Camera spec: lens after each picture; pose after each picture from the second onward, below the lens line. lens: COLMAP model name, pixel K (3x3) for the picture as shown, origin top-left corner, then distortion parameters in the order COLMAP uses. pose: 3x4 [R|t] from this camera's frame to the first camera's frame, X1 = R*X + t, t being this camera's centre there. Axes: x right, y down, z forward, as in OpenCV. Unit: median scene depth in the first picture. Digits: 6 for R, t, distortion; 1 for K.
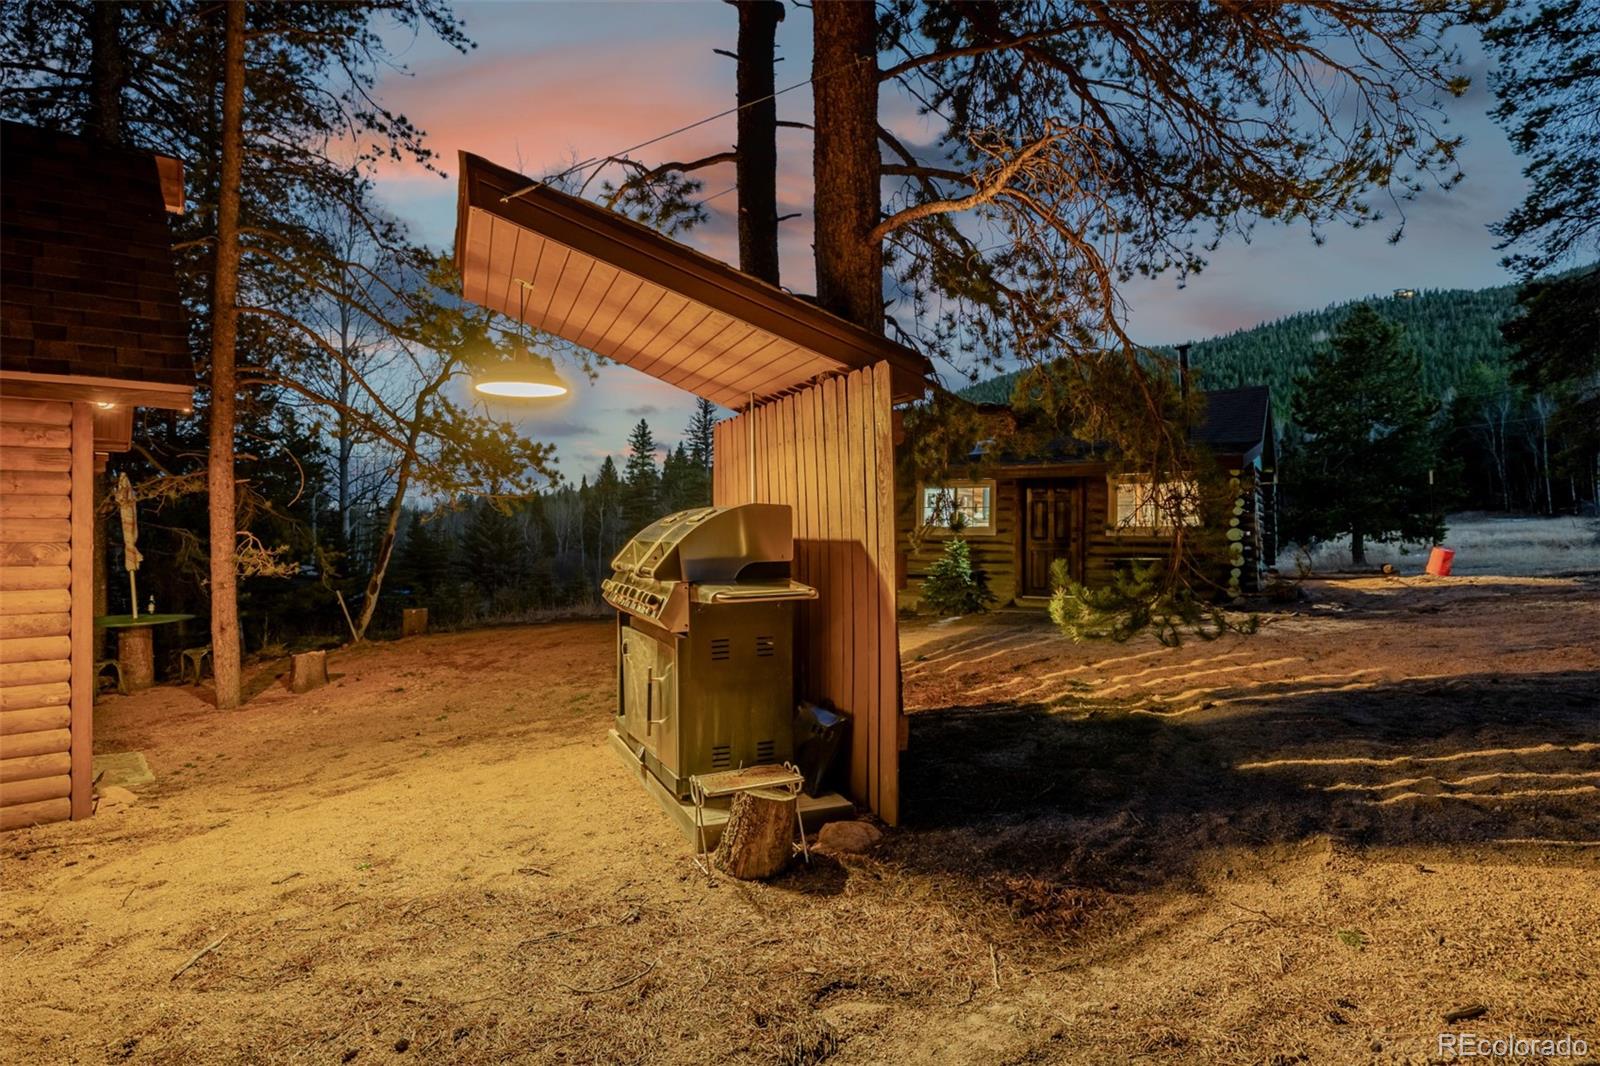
lens RADIAL K [[921.1, 0, 800.9], [0, 921.1, 531.2], [0, 0, 1]] dist [-0.001501, -0.000083]
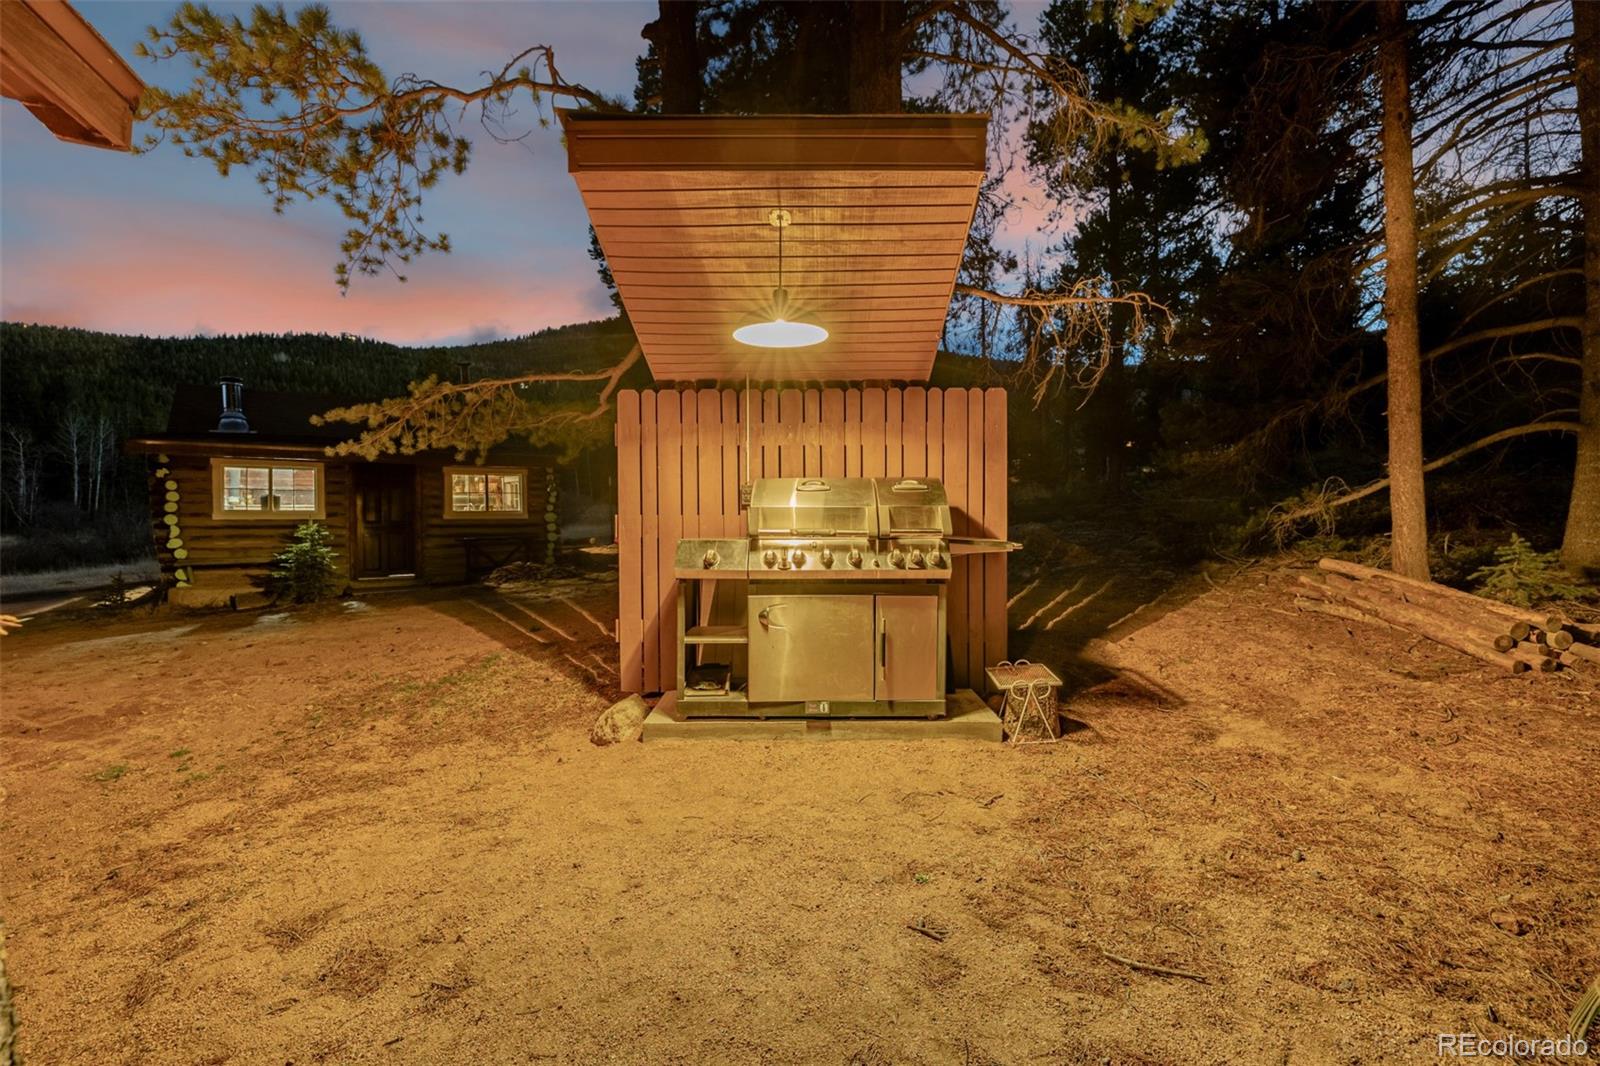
lens RADIAL K [[731.1, 0, 799.5], [0, 731.1, 524.1], [0, 0, 1]] dist [-0.006097, -0.000430]
pose [[0.356111, -0.008359, 0.934406, -0.327859], [0.008946, 0.999945, 0.005535, 0.009561], [-0.934401, 0.006388, 0.356166, 0.249964]]
